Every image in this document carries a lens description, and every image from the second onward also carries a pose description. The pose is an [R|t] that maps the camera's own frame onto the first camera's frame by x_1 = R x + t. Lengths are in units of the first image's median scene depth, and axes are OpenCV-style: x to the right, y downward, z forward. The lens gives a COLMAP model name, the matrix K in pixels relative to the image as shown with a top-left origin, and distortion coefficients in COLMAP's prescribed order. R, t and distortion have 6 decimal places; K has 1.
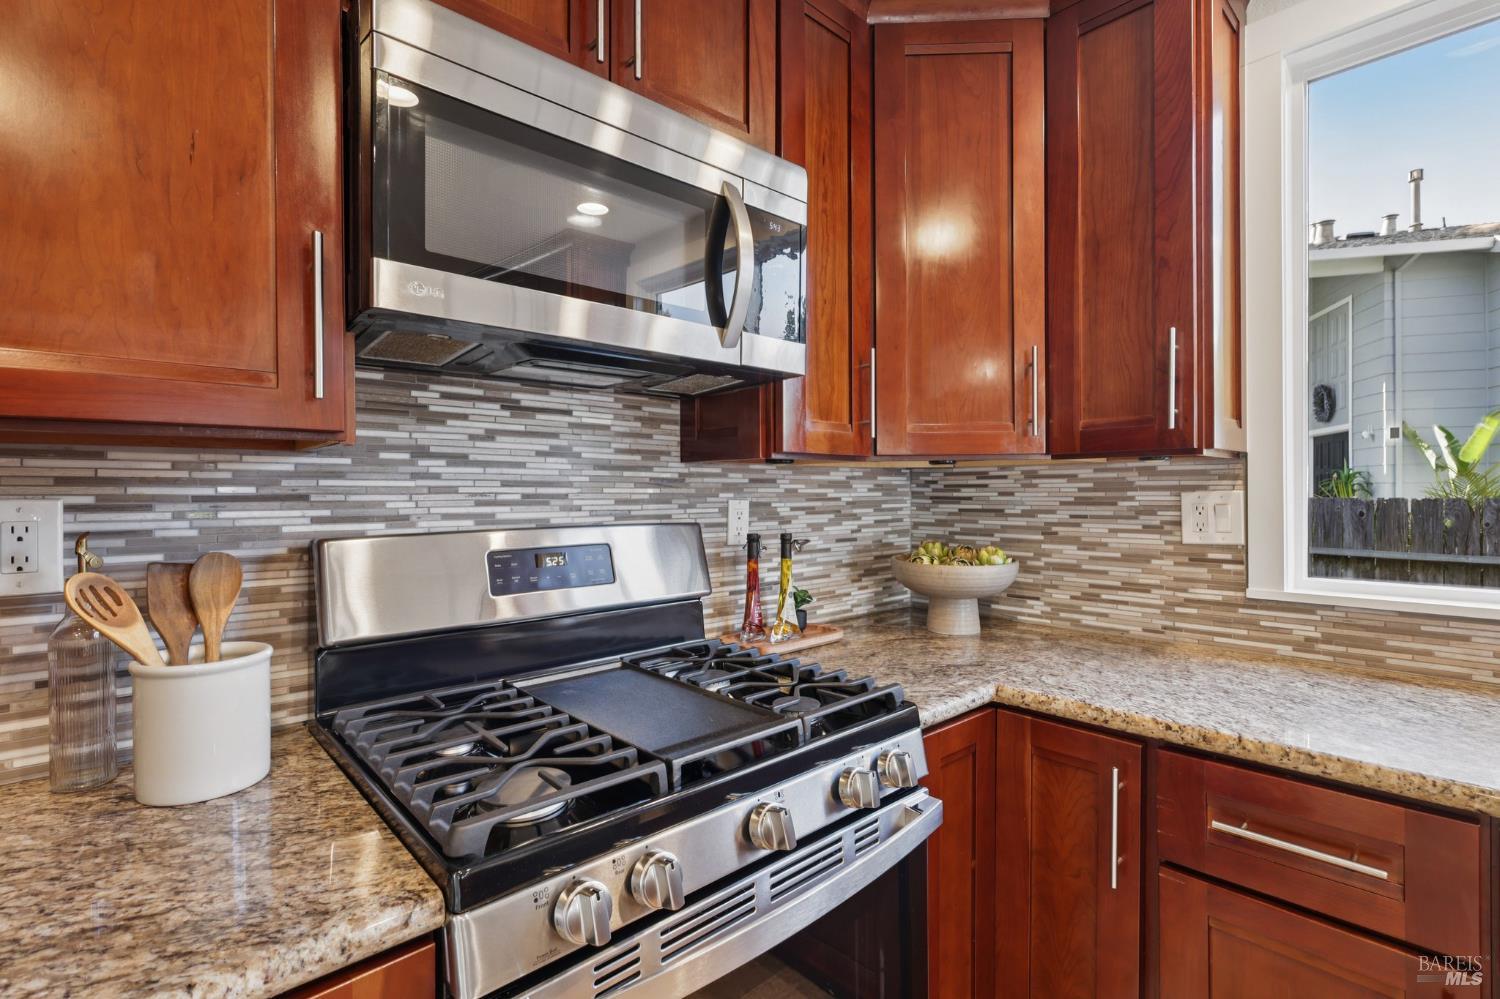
lens RADIAL K [[701.8, 0, 765.5], [0, 701.8, 497.7], [0, 0, 1]] dist [-0.002950, 0.003070]
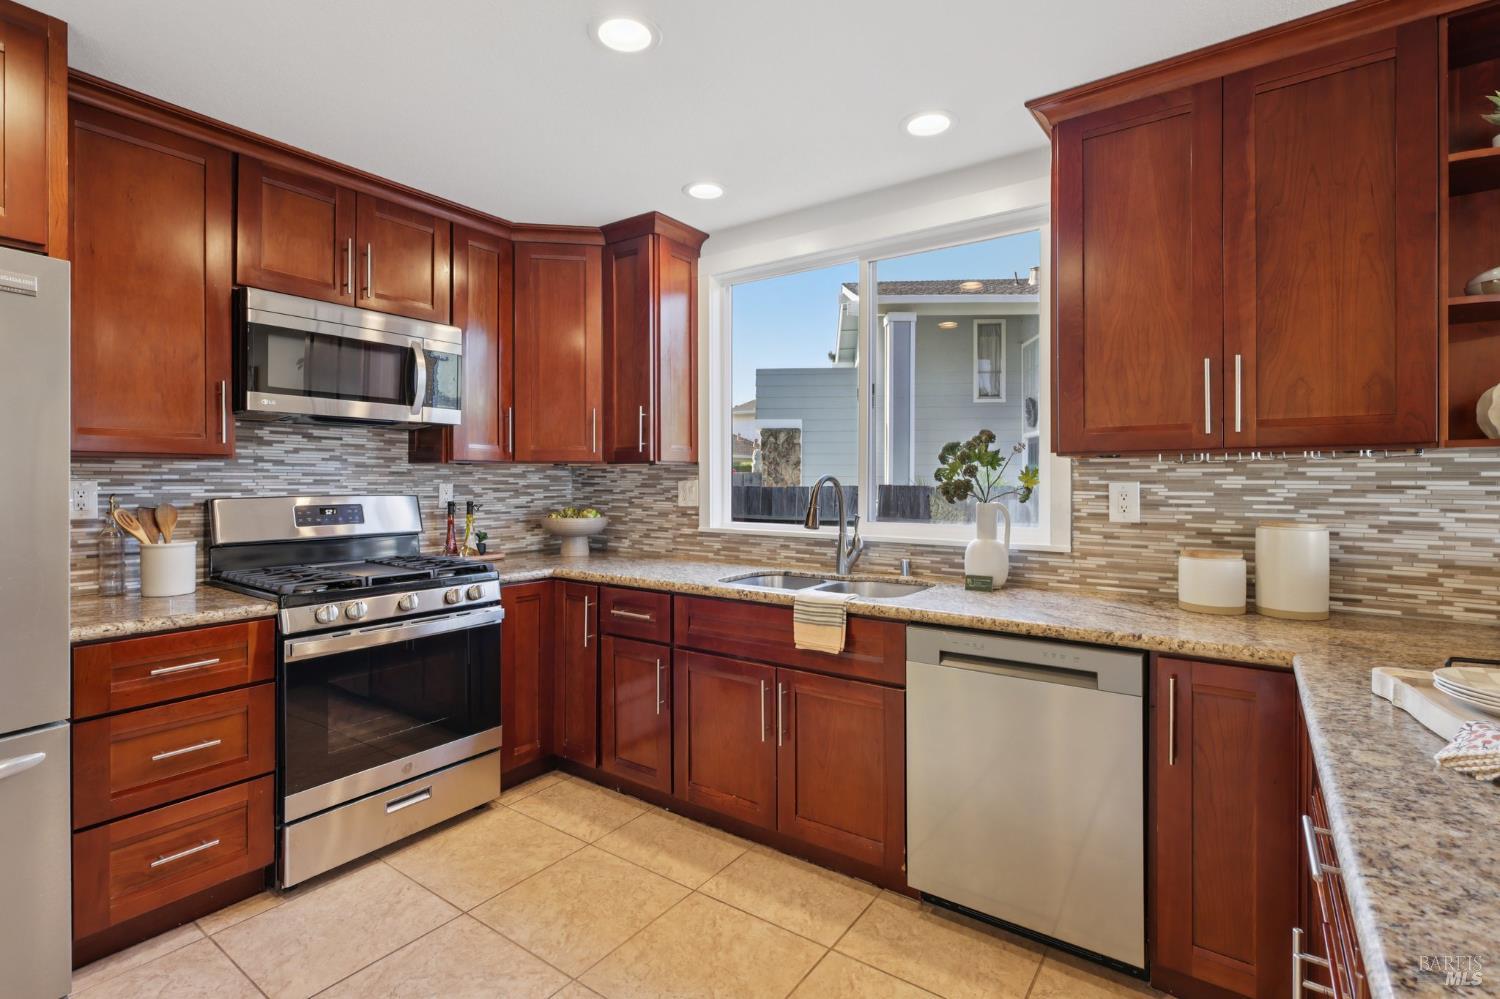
lens RADIAL K [[701.8, 0, 756.6], [0, 701.8, 485.5], [0, 0, 1]] dist [-0.002950, 0.003070]
pose [[0.979641, 0.005135, 0.200693, 0.454344], [-0.005171, 0.999987, -0.000345, 0.005597], [-0.200692, -0.000700, 0.979654, -1.128109]]
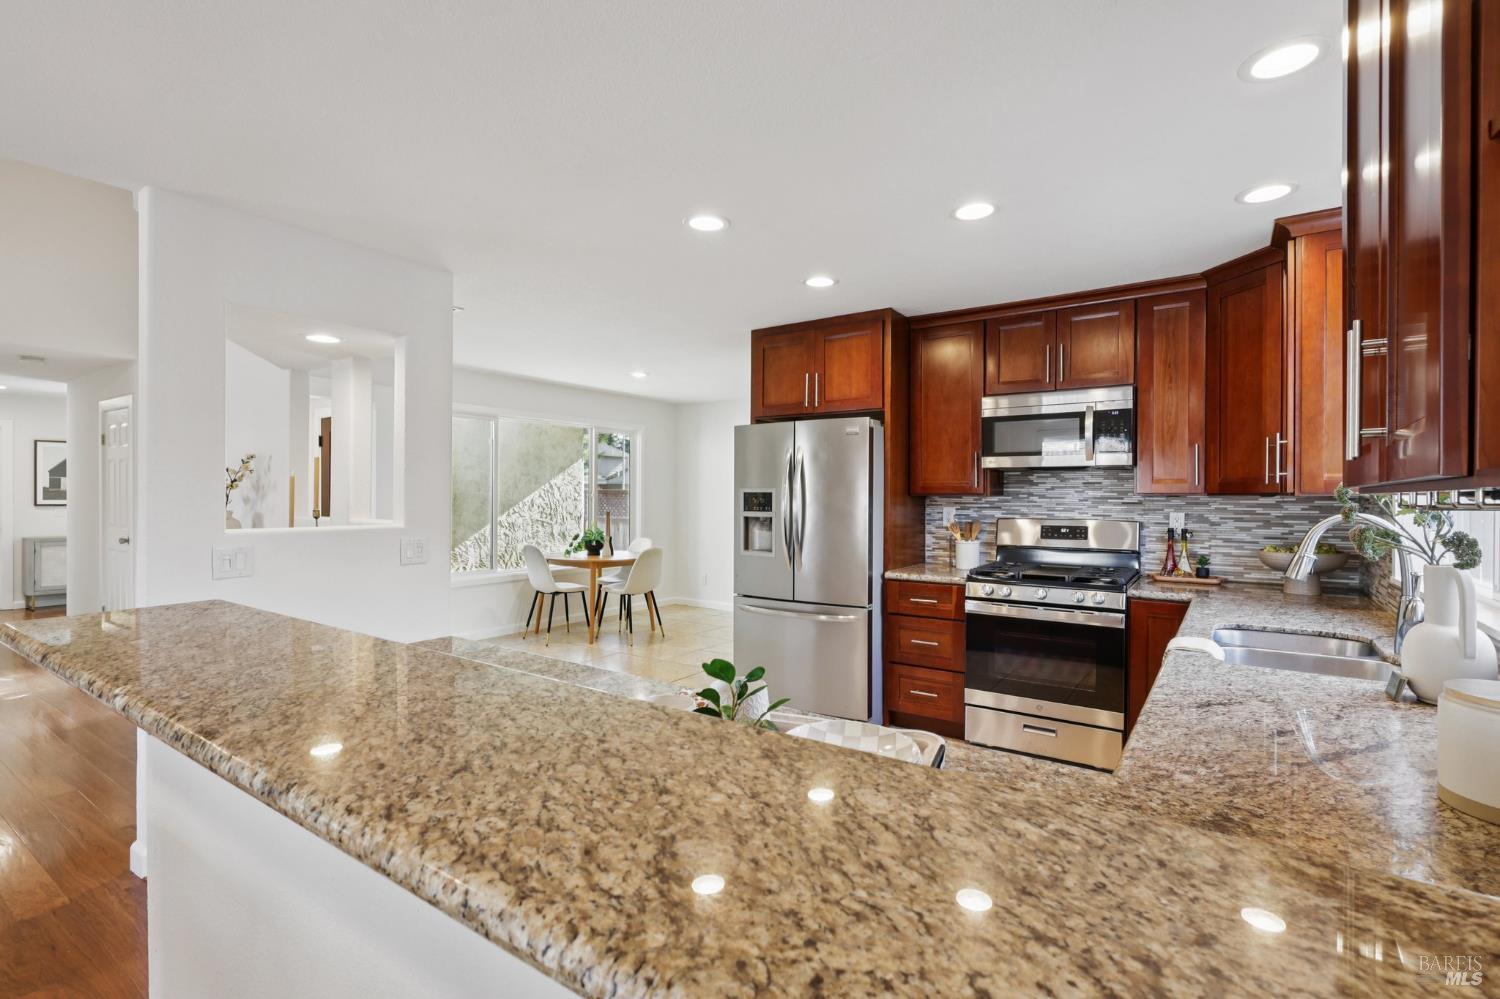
lens RADIAL K [[701.8, 0, 736.1], [0, 701.8, 504.1], [0, 0, 1]] dist [-0.002950, 0.003070]
pose [[0.195229, 0.017843, -0.980595, 2.072197], [-0.011780, 0.999805, 0.015847, -0.046729], [0.980687, 0.008458, 0.195401, -0.845517]]
